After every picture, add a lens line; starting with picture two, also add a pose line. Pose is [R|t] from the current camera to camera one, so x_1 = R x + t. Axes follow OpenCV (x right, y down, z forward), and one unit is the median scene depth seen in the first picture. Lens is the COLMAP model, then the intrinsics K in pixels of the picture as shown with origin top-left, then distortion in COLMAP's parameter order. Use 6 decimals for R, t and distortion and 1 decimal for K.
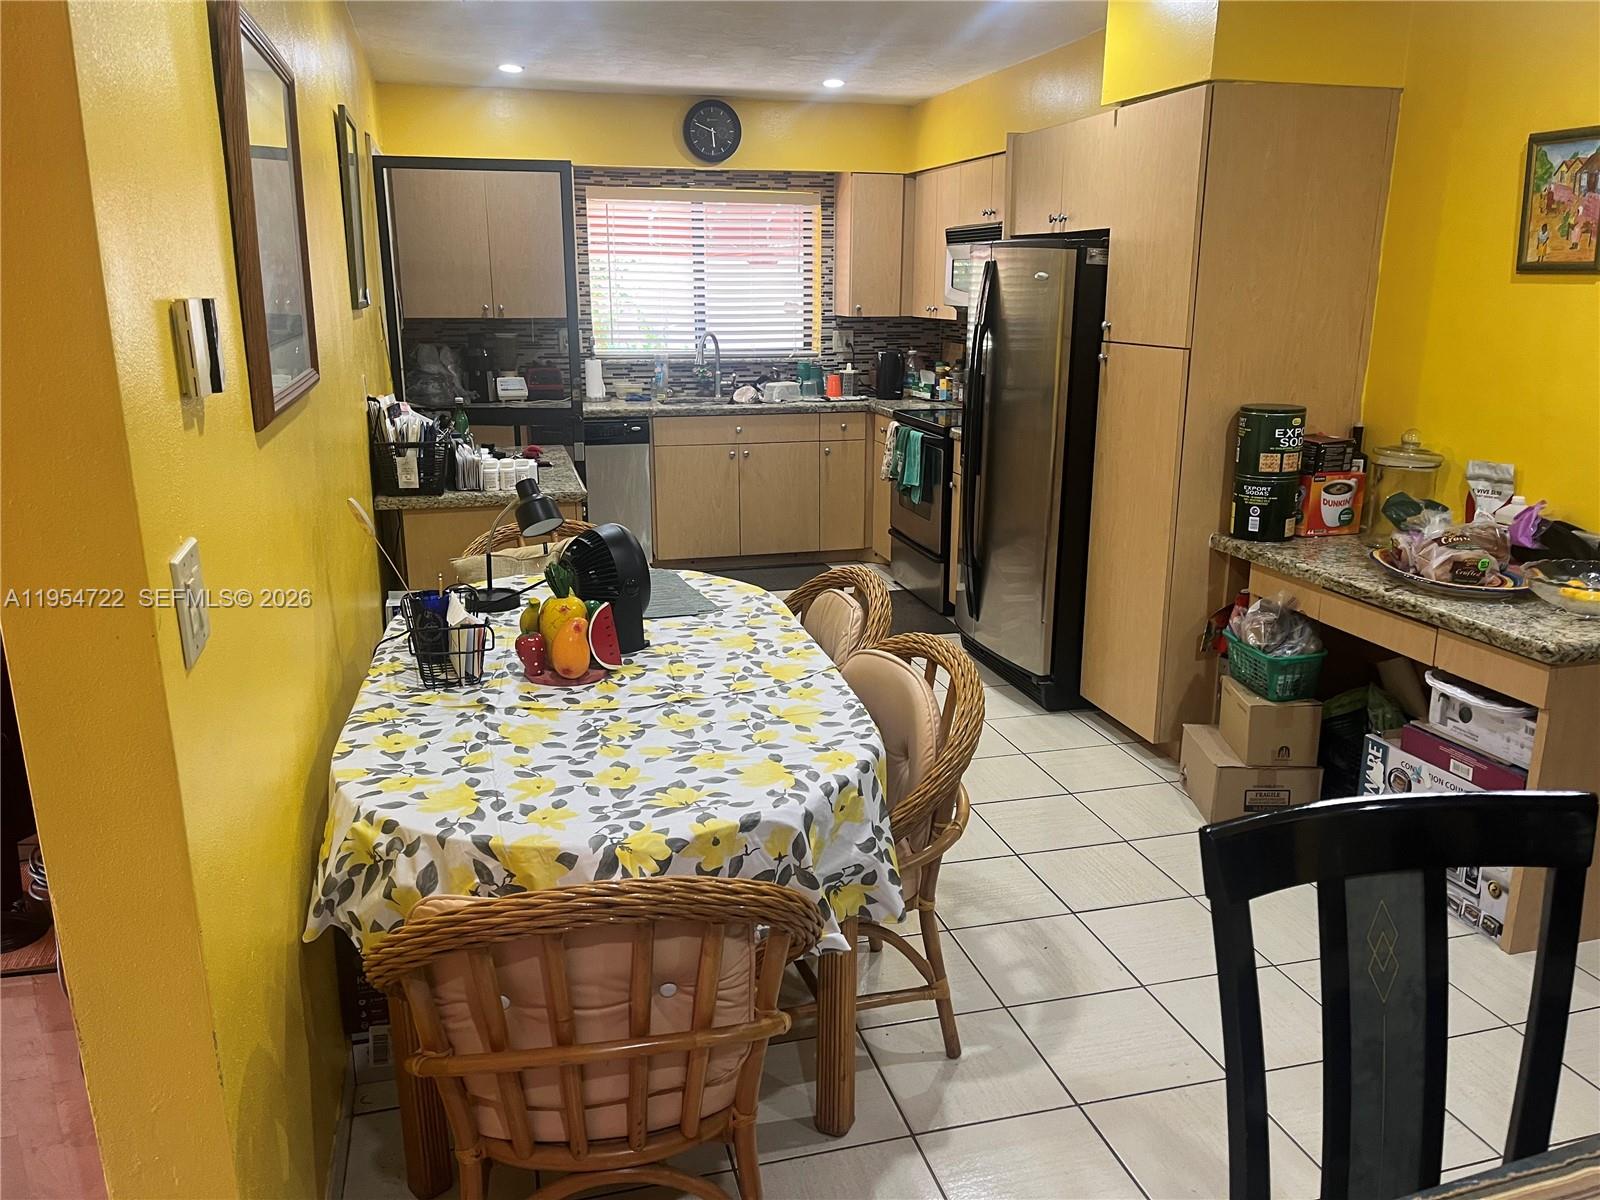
lens RADIAL K [[1203.1, 0, 793.7], [0, 1203.1, 591.9], [0, 0, 1]] dist [0.021068, -0.056942]
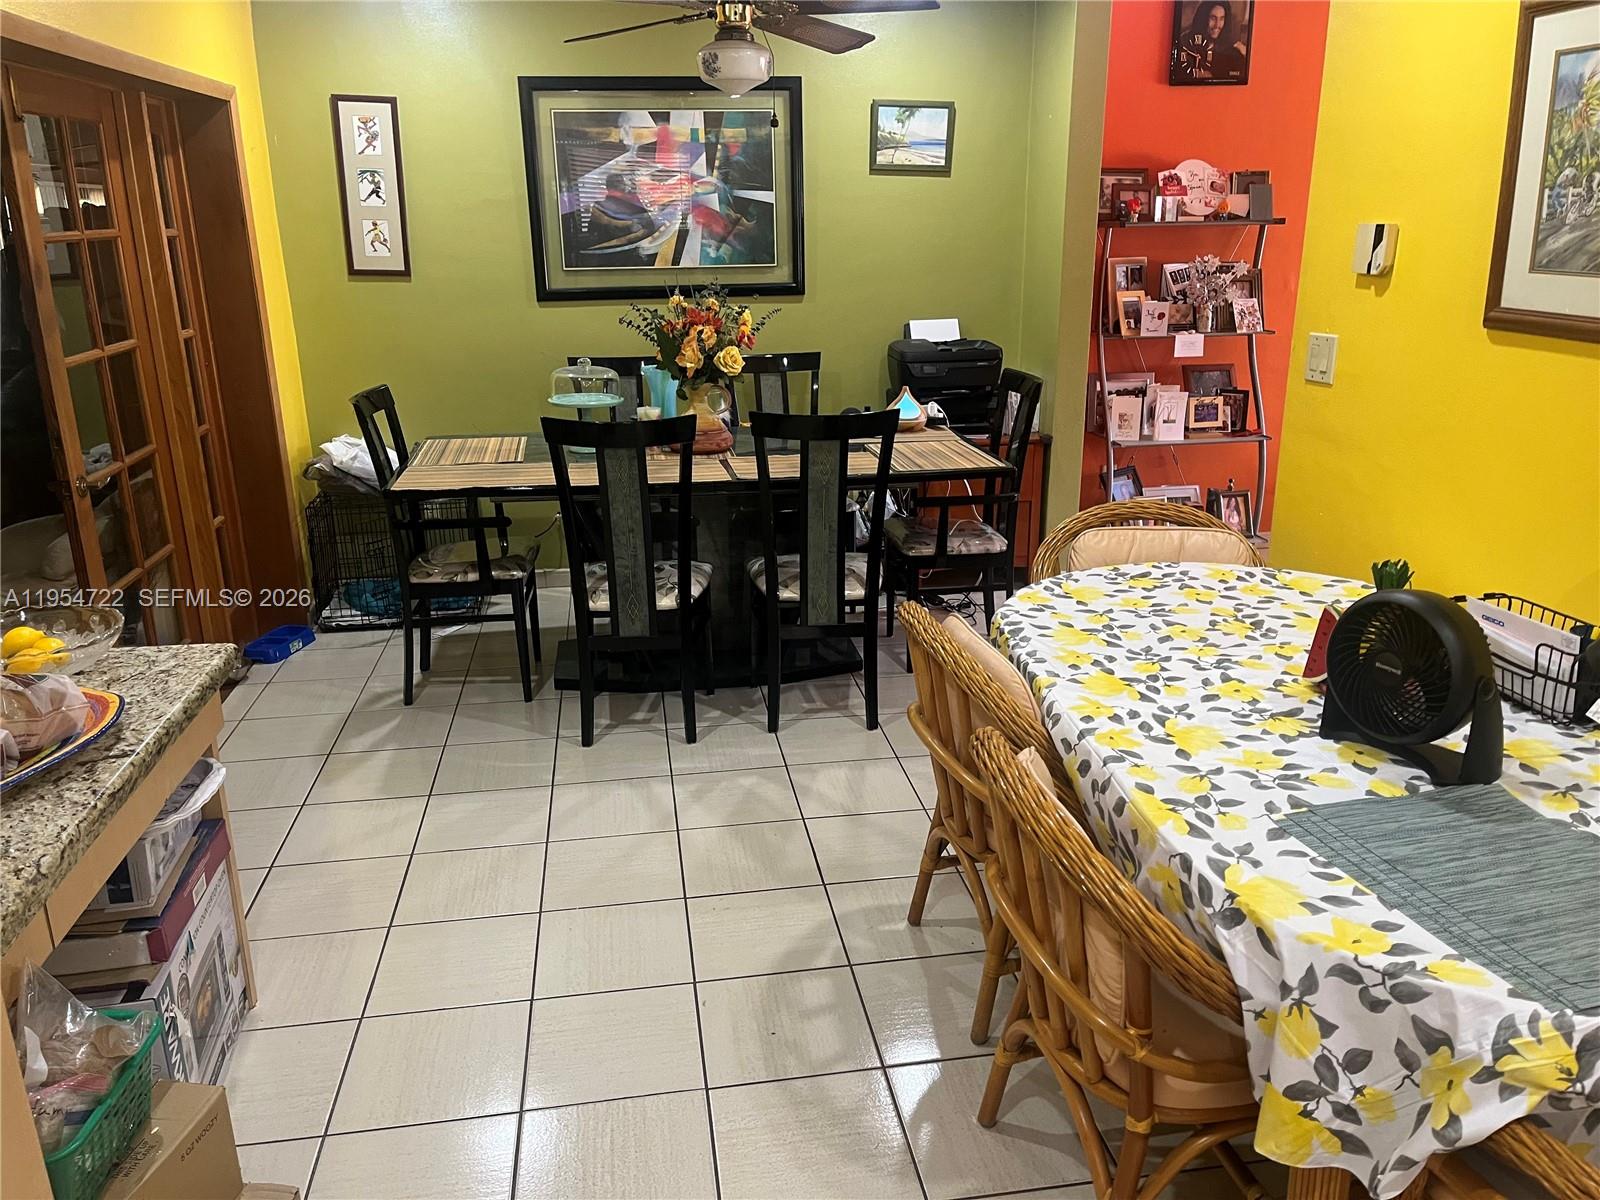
lens RADIAL K [[1203.1, 0, 797.2], [0, 1203.1, 596.6], [0, 0, 1]] dist [0.021068, -0.056942]
pose [[-0.994092, -0.018816, 0.106894, 0.137276], [0.040101, 0.851503, 0.522815, -0.504110], [-0.100858, 0.524013, -0.845718, 1.961031]]
